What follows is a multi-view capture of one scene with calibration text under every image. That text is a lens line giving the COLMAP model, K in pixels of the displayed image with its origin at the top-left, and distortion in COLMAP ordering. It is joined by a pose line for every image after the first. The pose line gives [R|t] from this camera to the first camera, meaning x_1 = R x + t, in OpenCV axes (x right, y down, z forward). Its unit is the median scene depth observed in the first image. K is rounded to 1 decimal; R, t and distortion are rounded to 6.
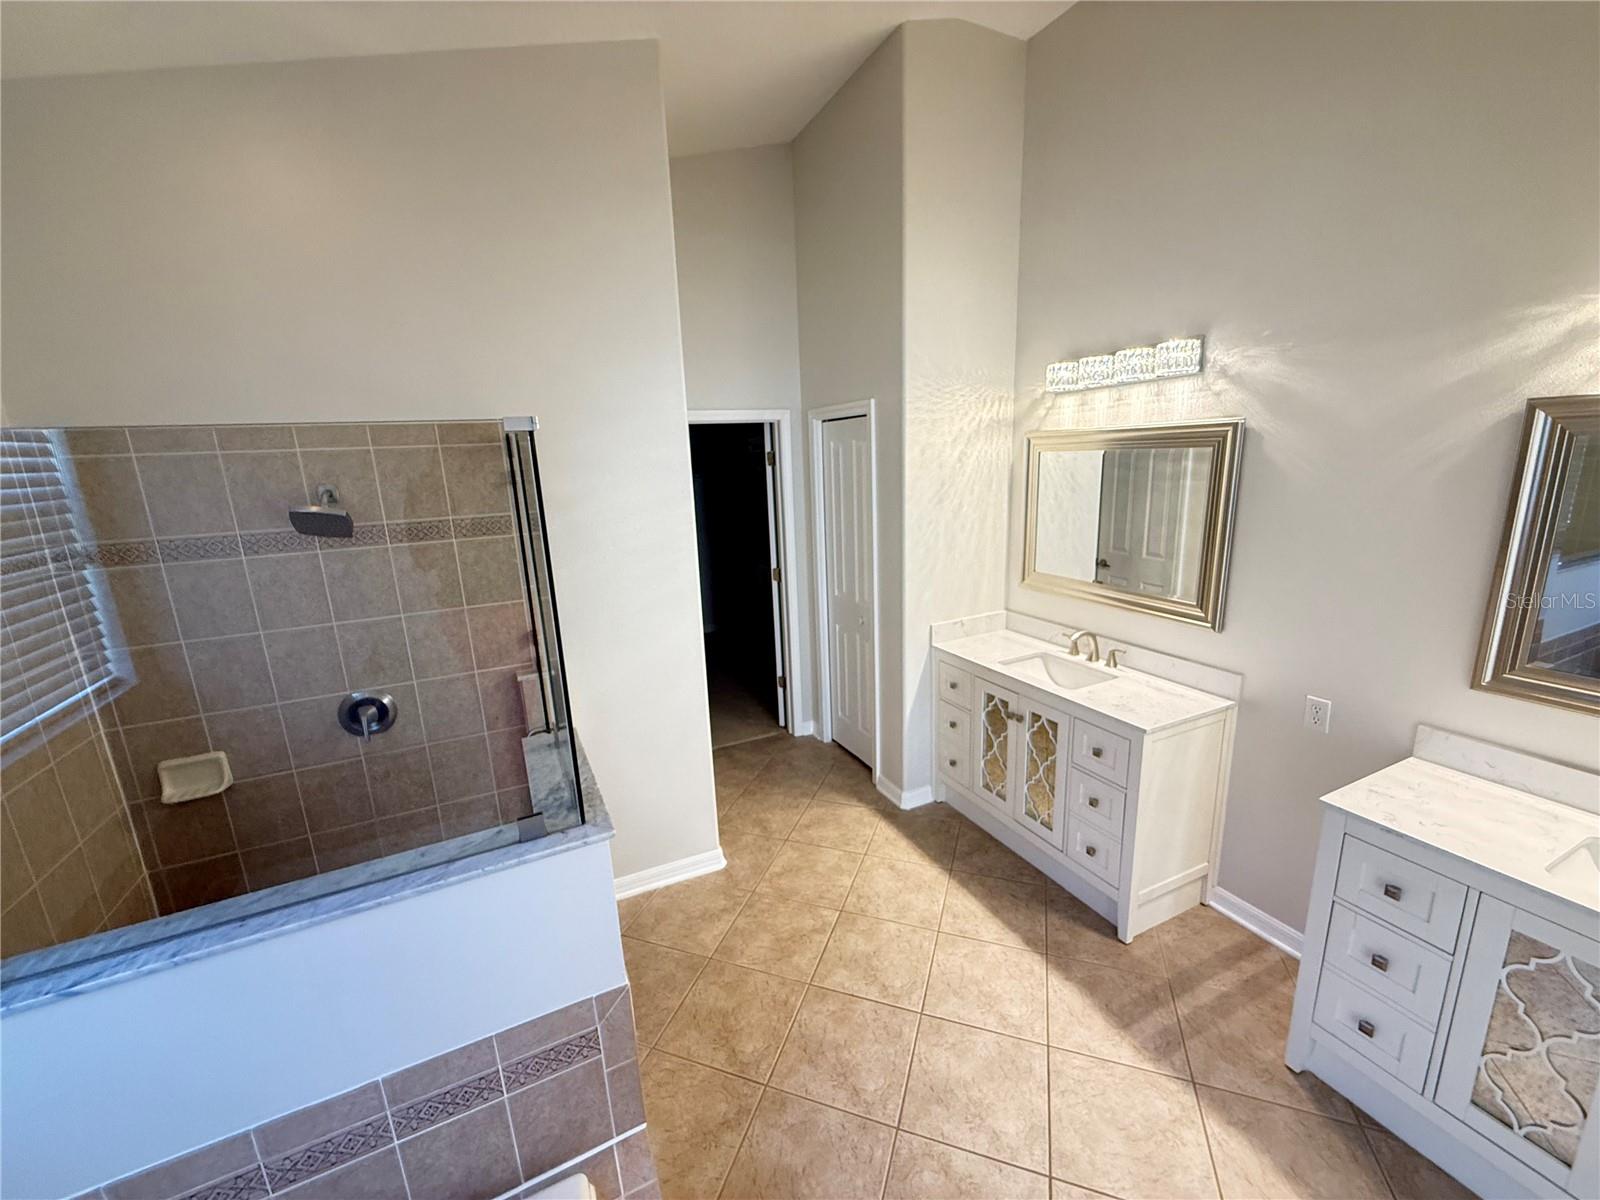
lens RADIAL K [[640.7, 0, 800.1], [0, 640.7, 601.2], [0, 0, 1]] dist [0.003141, -0.000123]
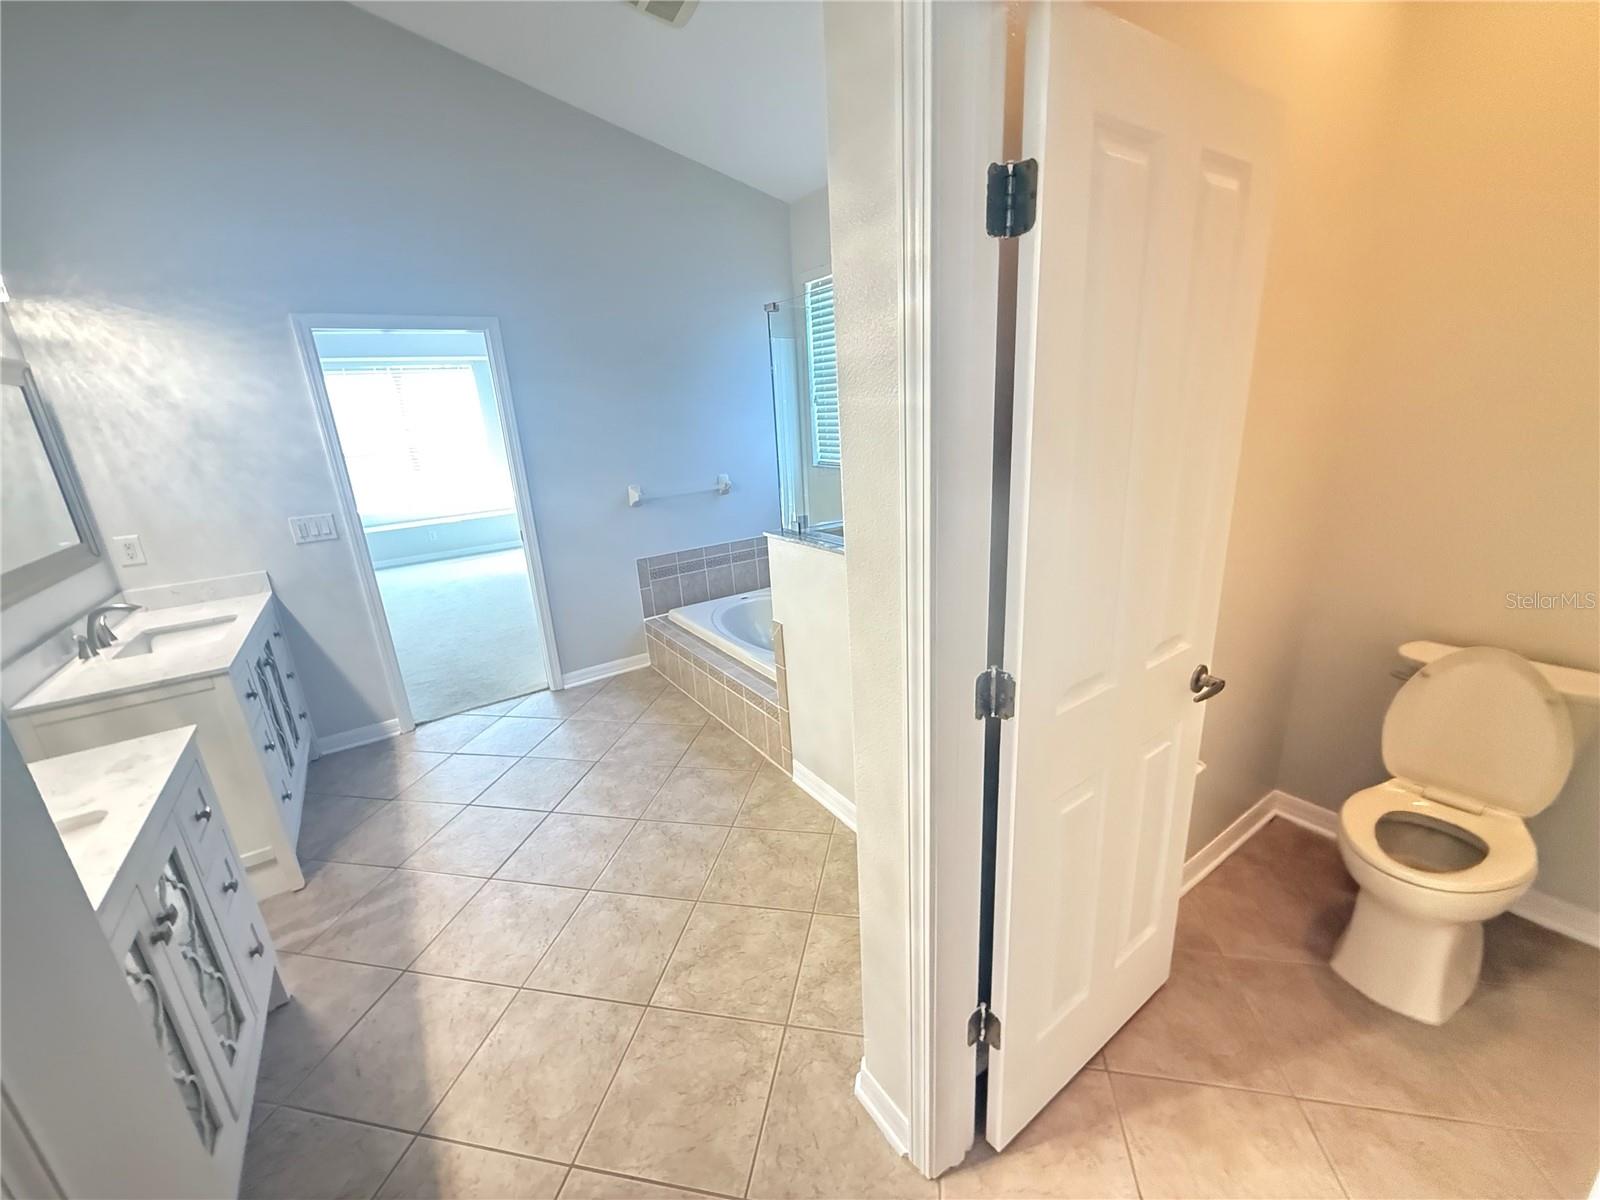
lens RADIAL K [[640.7, 0, 798.3], [0, 640.7, 600.3], [0, 0, 1]] dist [0.003141, -0.000123]
pose [[-0.984193, 0.138370, -0.110537, -0.092549], [0.065368, 0.863898, 0.499407, -0.258100], [0.164596, 0.484287, -0.859287, 1.702700]]
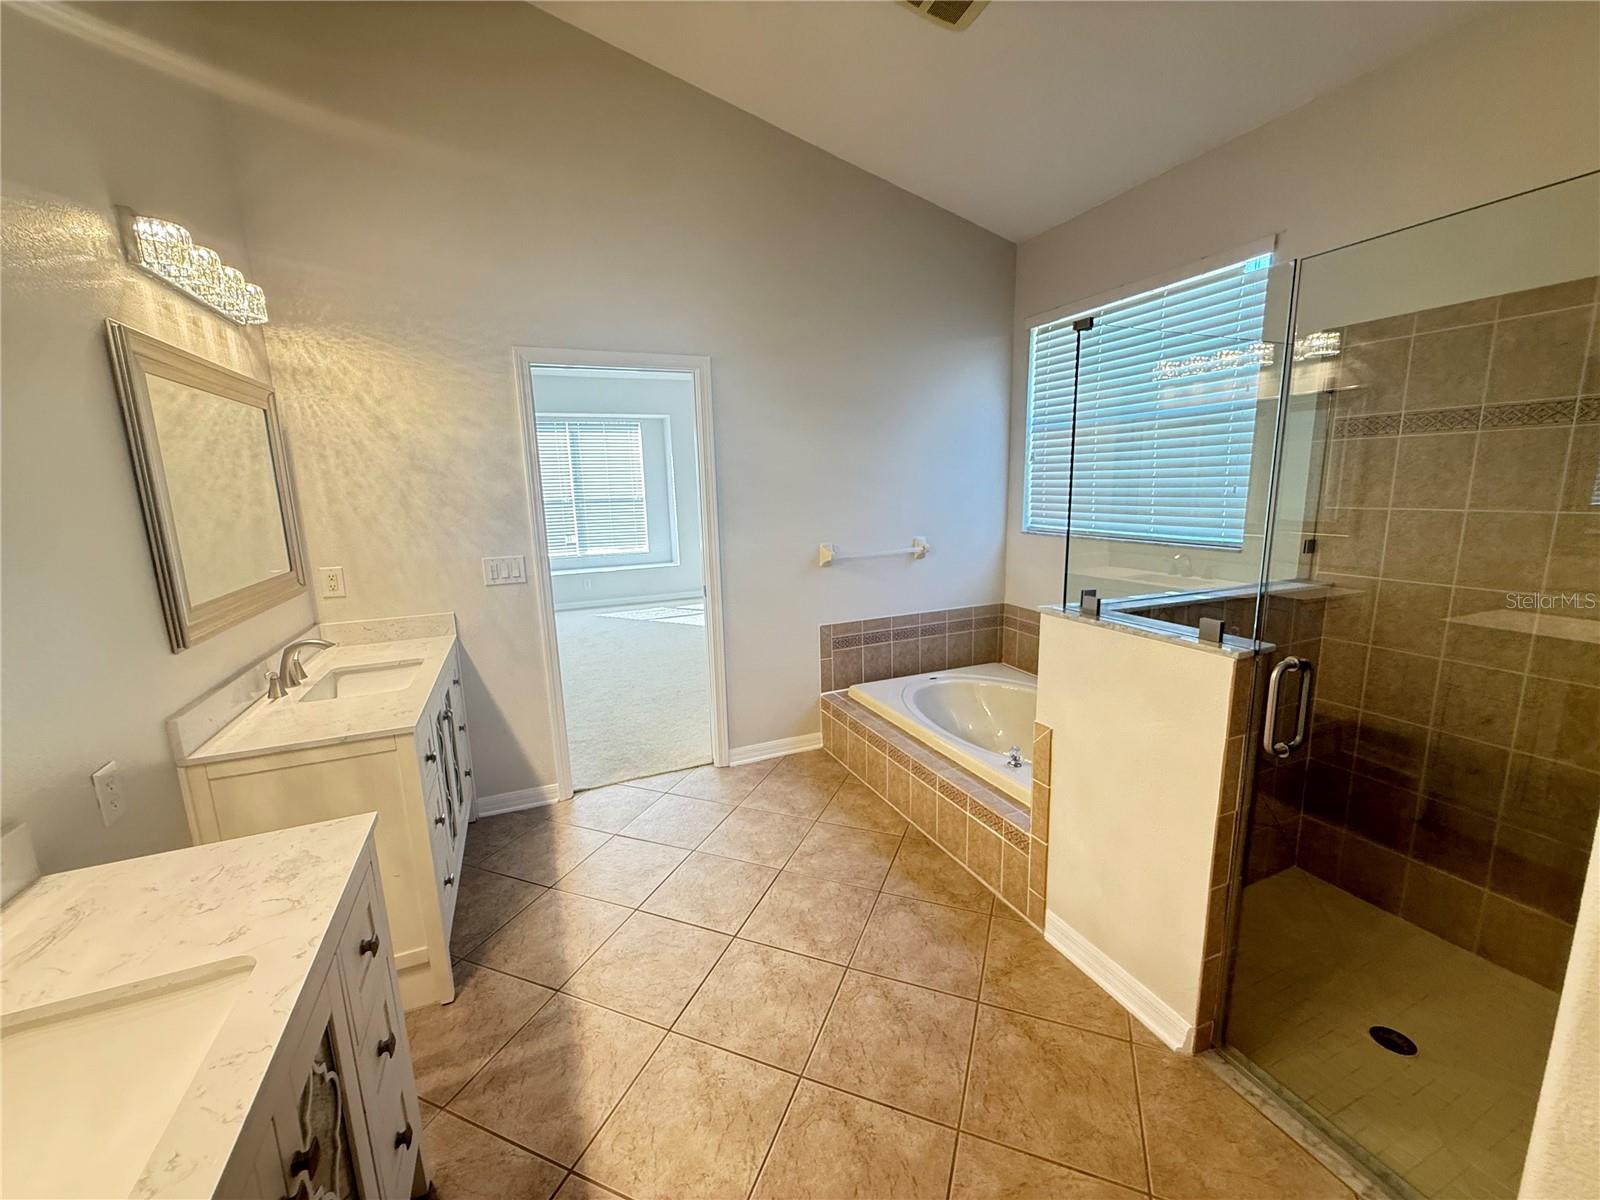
lens RADIAL K [[640.7, 0, 798.6], [0, 640.7, 601.4], [0, 0, 1]] dist [0.003141, -0.000123]
pose [[-0.997108, 0.061083, 0.045206, 0.121420], [0.074041, 0.914829, 0.396995, -0.178369], [-0.017106, 0.399194, -0.916707, 1.459230]]
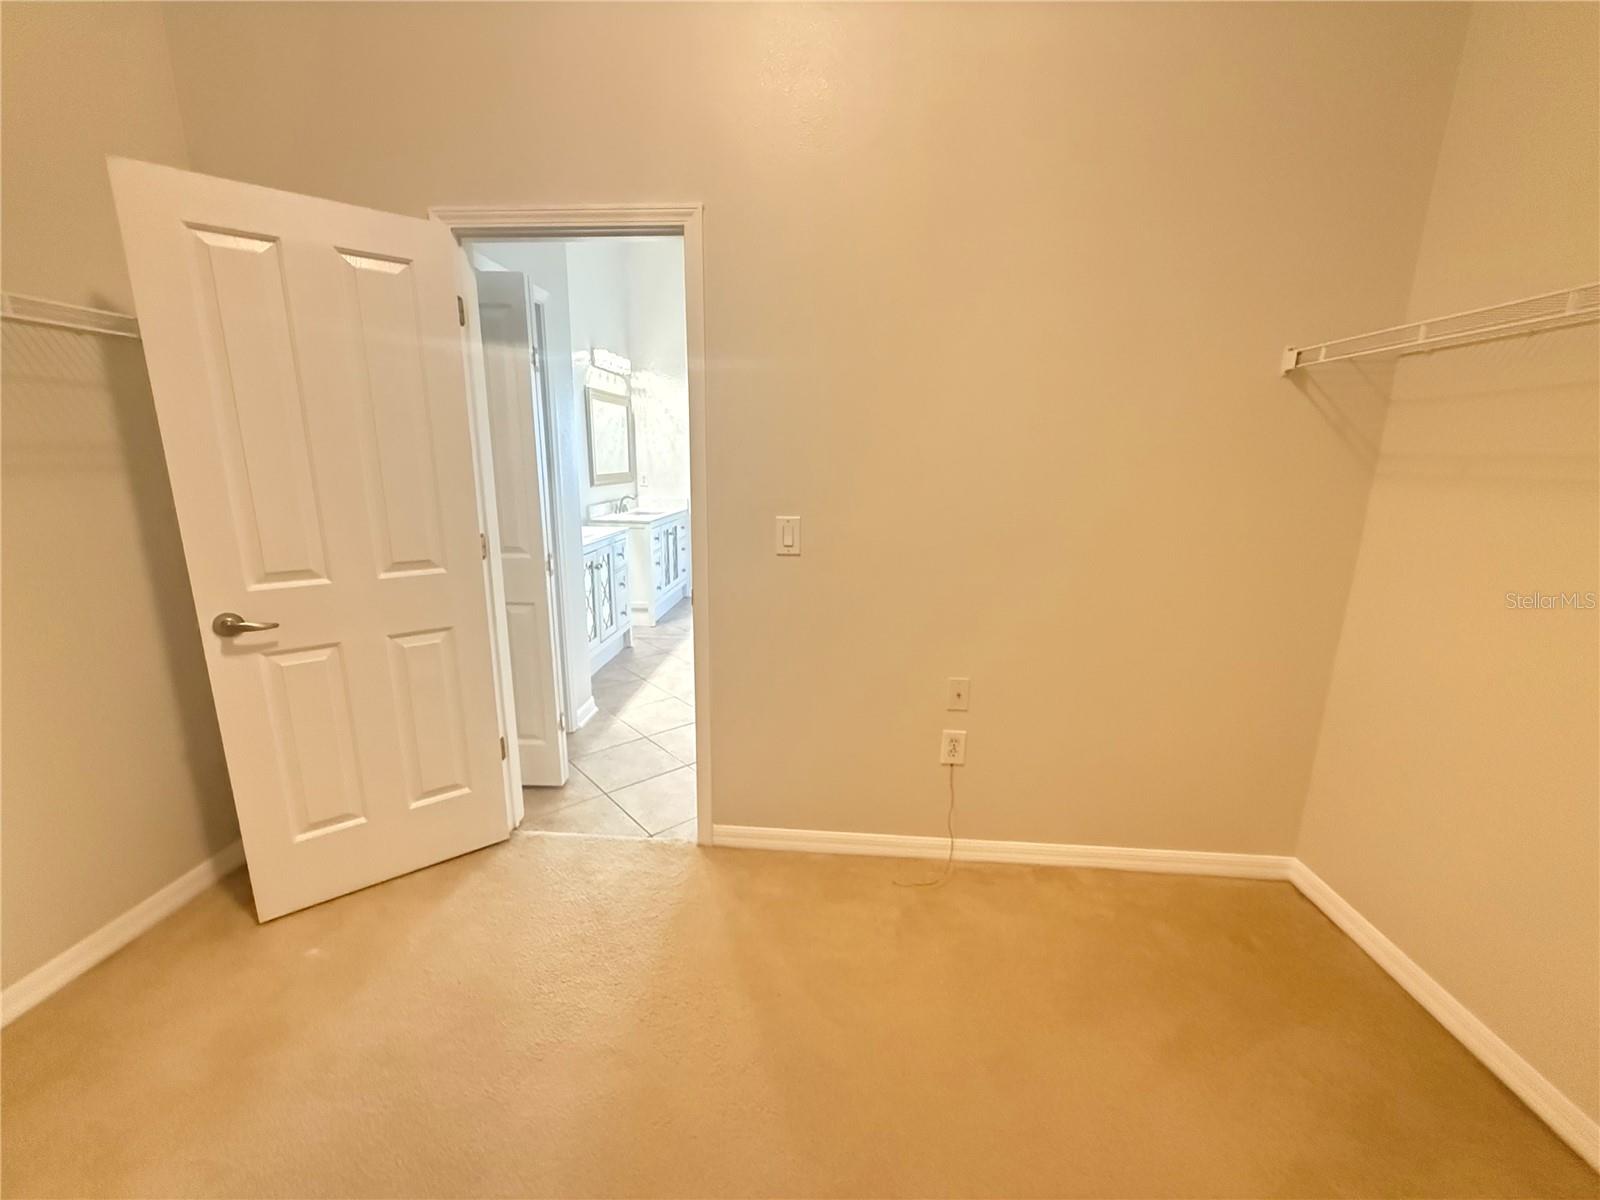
lens RADIAL K [[640.7, 0, 799.0], [0, 640.7, 597.0], [0, 0, 1]] dist [0.003141, -0.000123]
pose [[-0.873292, -0.074316, 0.481496, -0.956138], [0.131439, 0.915713, 0.379728, -0.307245], [-0.469132, 0.394900, -0.789917, 2.477103]]
